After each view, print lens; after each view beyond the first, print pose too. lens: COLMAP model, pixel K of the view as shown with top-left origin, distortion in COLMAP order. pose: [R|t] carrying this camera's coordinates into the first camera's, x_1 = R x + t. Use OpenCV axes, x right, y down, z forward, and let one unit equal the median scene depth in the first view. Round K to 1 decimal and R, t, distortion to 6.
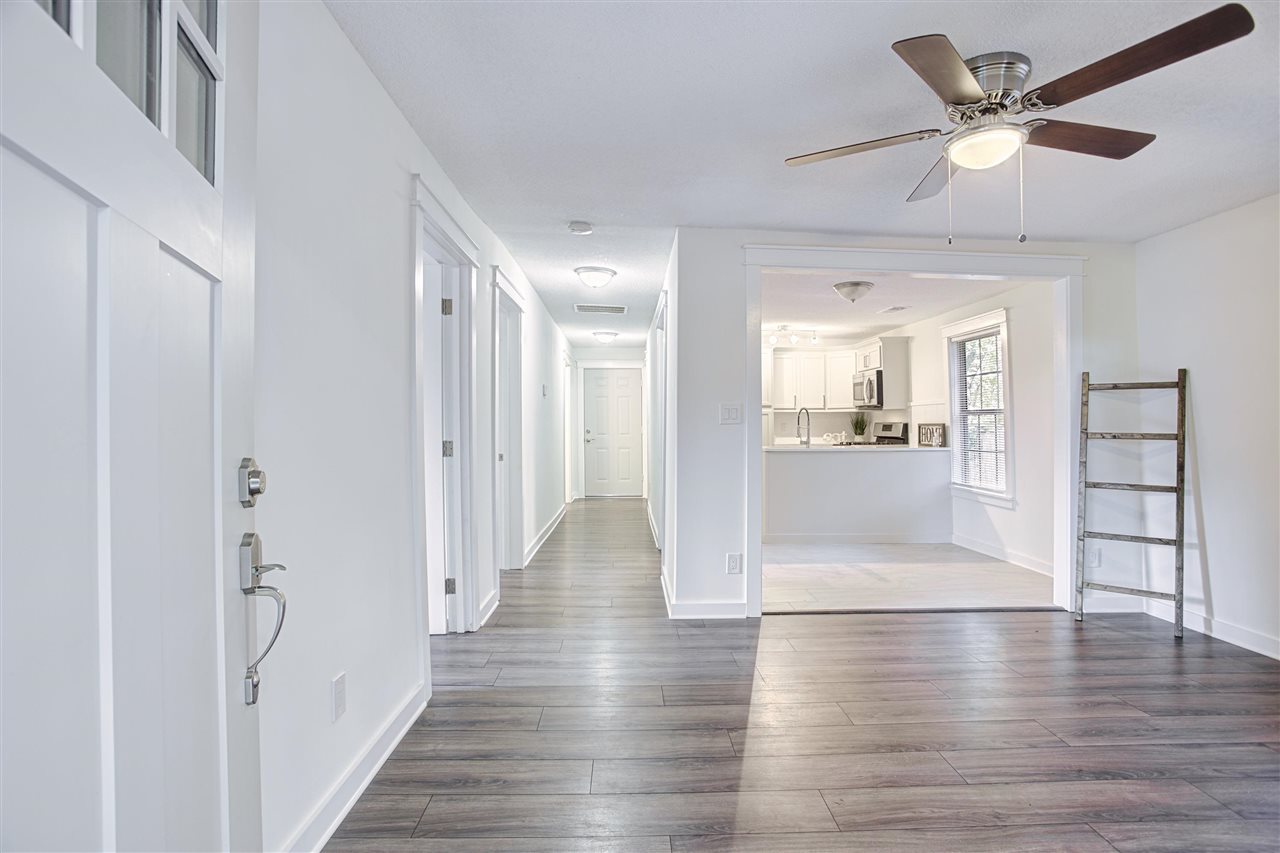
lens RADIAL K [[621.0, 0, 640.0], [0, 621.0, 426.5], [0, 0, 1]] dist [-0.073663, 0.031833]
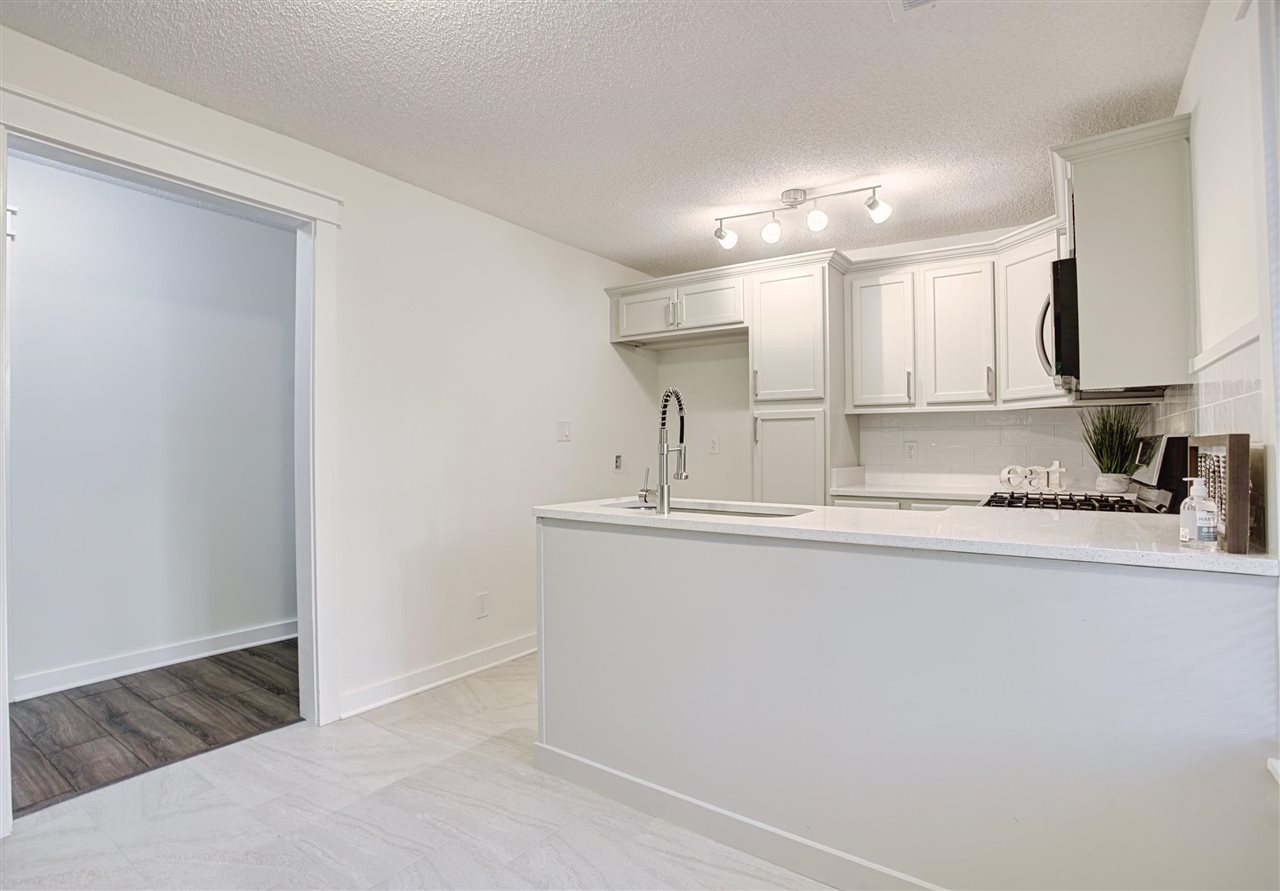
lens RADIAL K [[630.8, 0, 605.5], [0, 630.8, 445.7], [0, 0, 1]] dist [-0.060431, 0.000074]
pose [[0.798715, 0.008465, -0.601650, 0.545571], [-0.005801, 0.999963, 0.006368, -0.003597], [0.601682, -0.001596, 0.798734, 0.888775]]
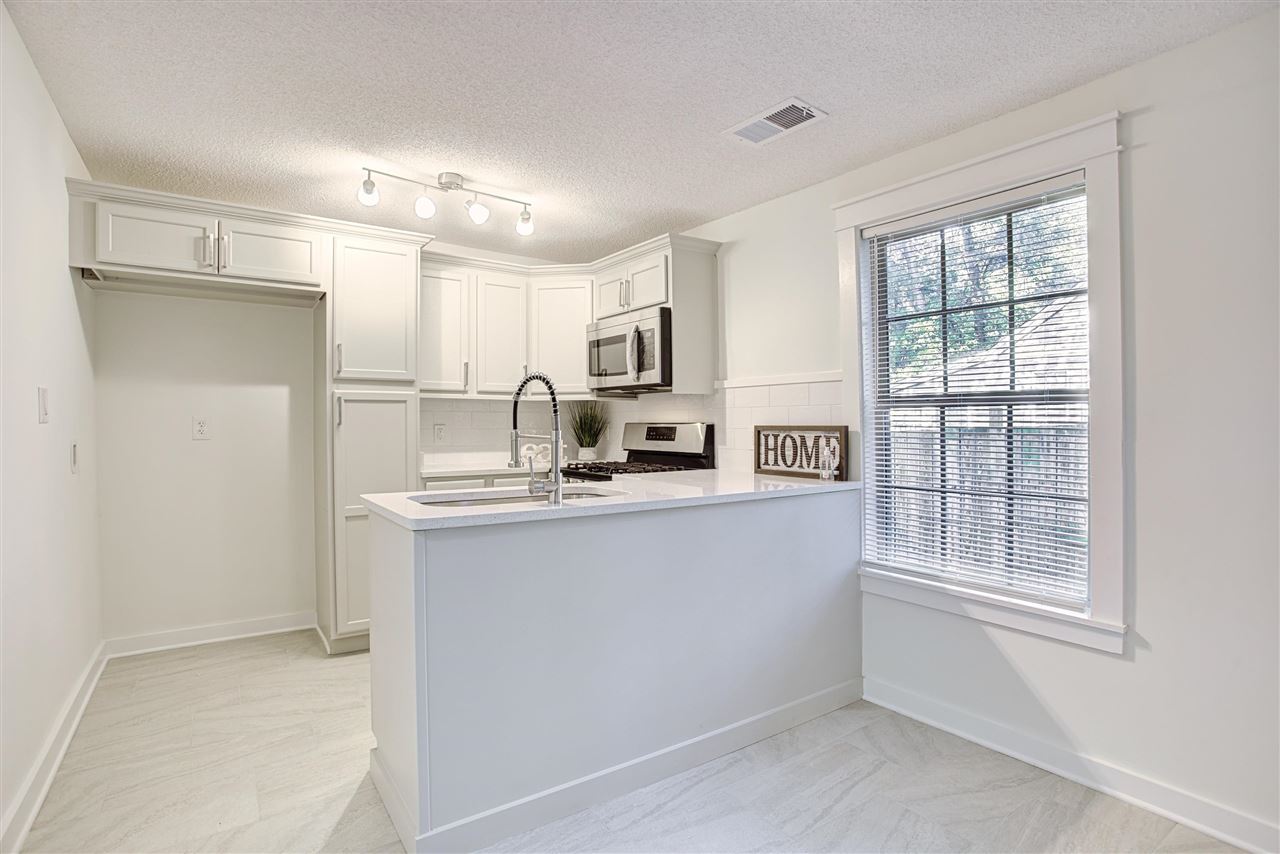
lens RADIAL K [[621.0, 0, 640.0], [0, 621.0, 427.0], [0, 0, 1]] dist [-0.073663, 0.031833]
pose [[0.827657, 0.004232, 0.561218, 0.164062], [-0.004604, 0.999989, -0.000752, -0.003935], [-0.561215, -0.001961, 0.827668, 0.889413]]
